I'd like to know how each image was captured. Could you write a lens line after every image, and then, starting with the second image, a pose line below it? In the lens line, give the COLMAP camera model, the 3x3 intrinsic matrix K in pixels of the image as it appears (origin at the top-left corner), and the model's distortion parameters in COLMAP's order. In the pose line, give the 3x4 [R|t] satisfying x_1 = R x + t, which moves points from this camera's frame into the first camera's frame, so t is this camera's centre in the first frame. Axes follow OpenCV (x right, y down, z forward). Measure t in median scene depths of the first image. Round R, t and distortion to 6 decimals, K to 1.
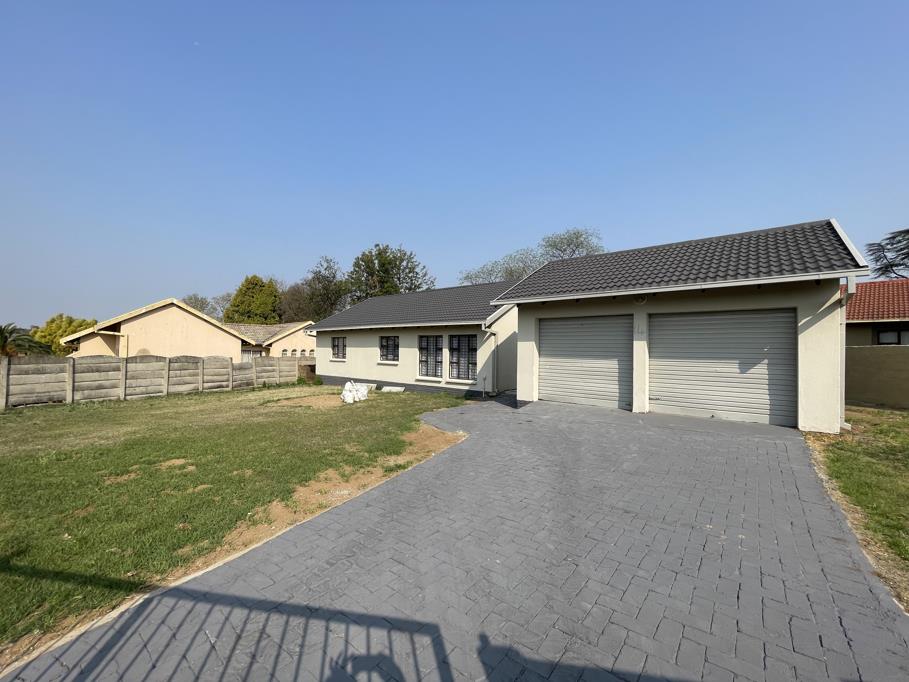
lens RADIAL K [[365.7, 0, 451.8], [0, 365.7, 345.4], [0, 0, 1]] dist [-0.001304, -0.000153]
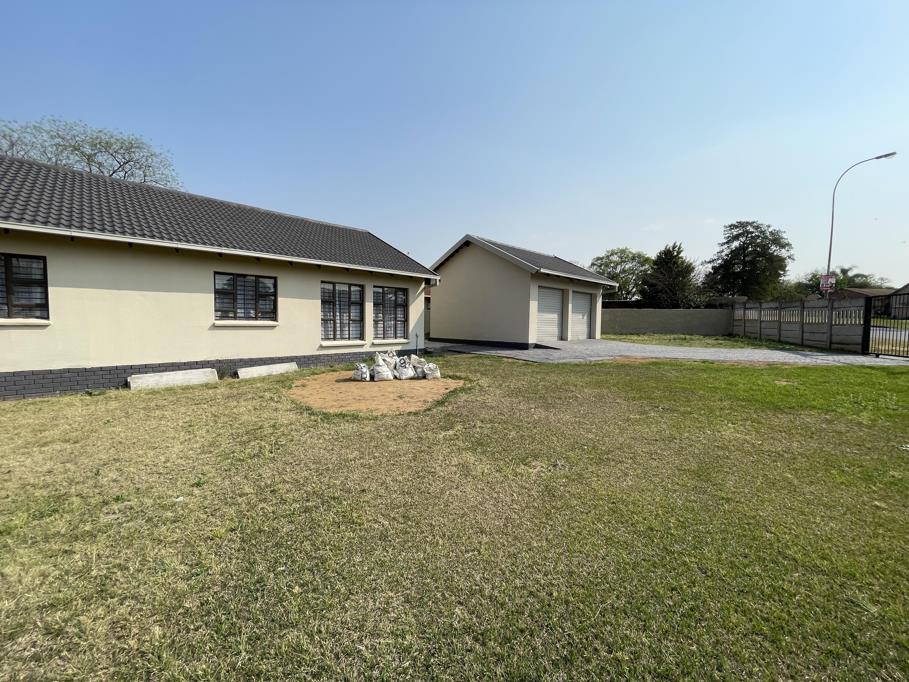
lens RADIAL K [[365.7, 0, 451.7], [0, 365.7, 339.3], [0, 0, 1]] dist [-0.001304, -0.000153]
pose [[0.116742, -0.065557, 0.990996, -0.724106], [-0.020862, 0.997437, 0.068441, 0.029132], [-0.992943, -0.028665, 0.115075, 0.688873]]
